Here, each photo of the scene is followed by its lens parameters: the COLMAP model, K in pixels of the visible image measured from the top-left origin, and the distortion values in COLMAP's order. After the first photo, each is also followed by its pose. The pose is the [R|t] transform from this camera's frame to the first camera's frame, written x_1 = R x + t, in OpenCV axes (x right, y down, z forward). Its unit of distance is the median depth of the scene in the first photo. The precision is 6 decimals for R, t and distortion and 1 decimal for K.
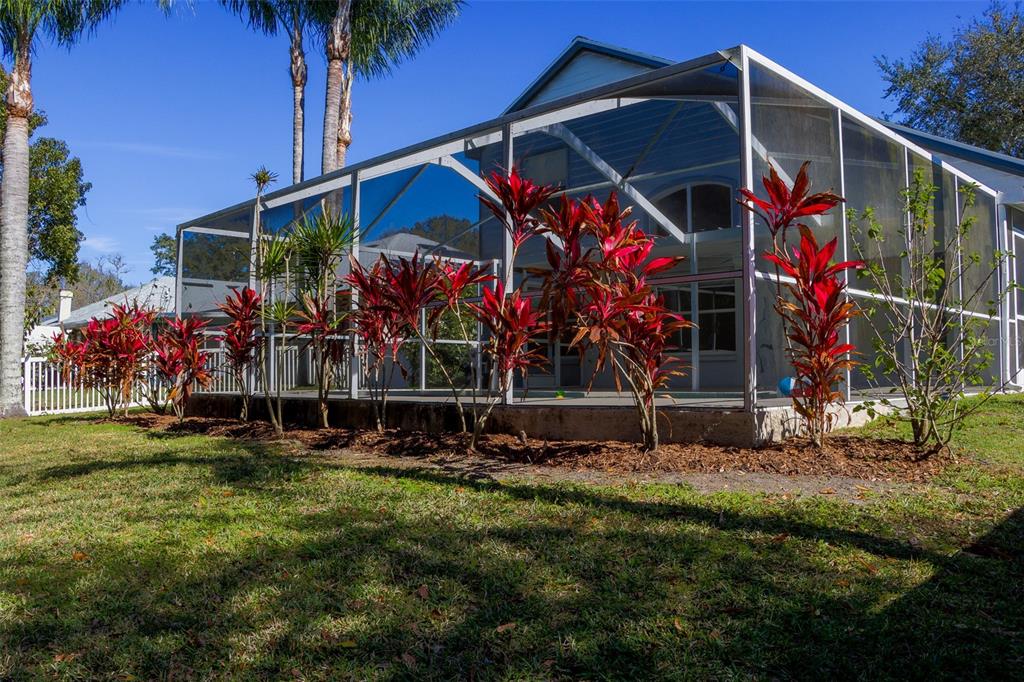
lens RADIAL K [[851.8, 0, 514.5], [0, 851.8, 345.9], [0, 0, 1]] dist [-0.166033, 0.138076]
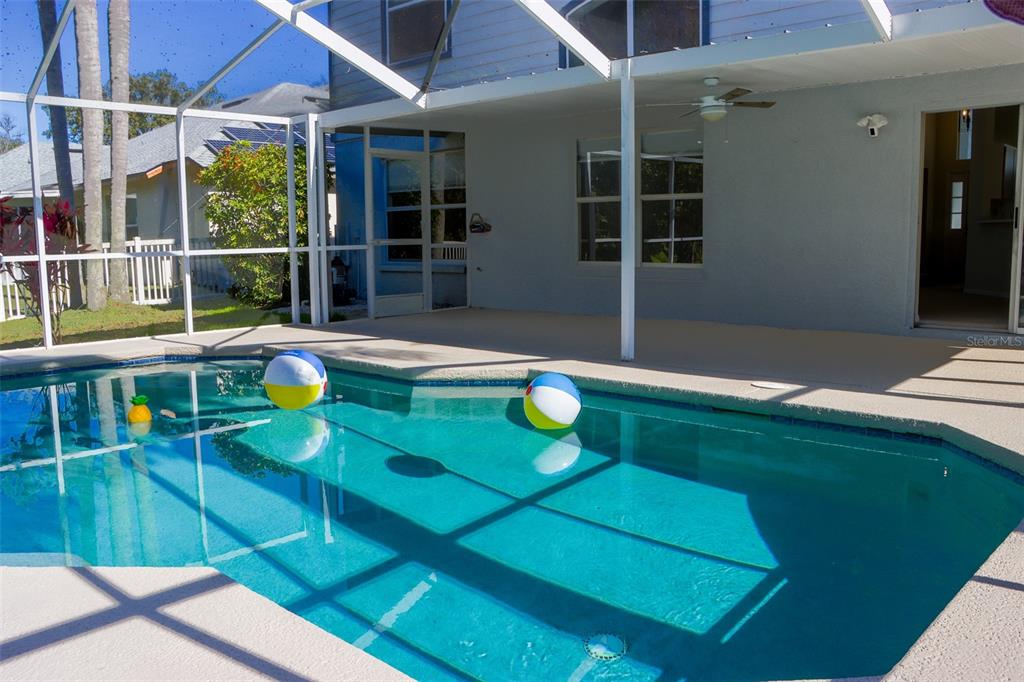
lens RADIAL K [[851.8, 0, 514.1], [0, 851.8, 342.0], [0, 0, 1]] dist [-0.166033, 0.138076]
pose [[0.999132, -0.008704, 0.040745, 0.104102], [0.001996, 0.986813, 0.161854, -0.039513], [-0.041617, -0.161632, 0.985973, 0.407447]]
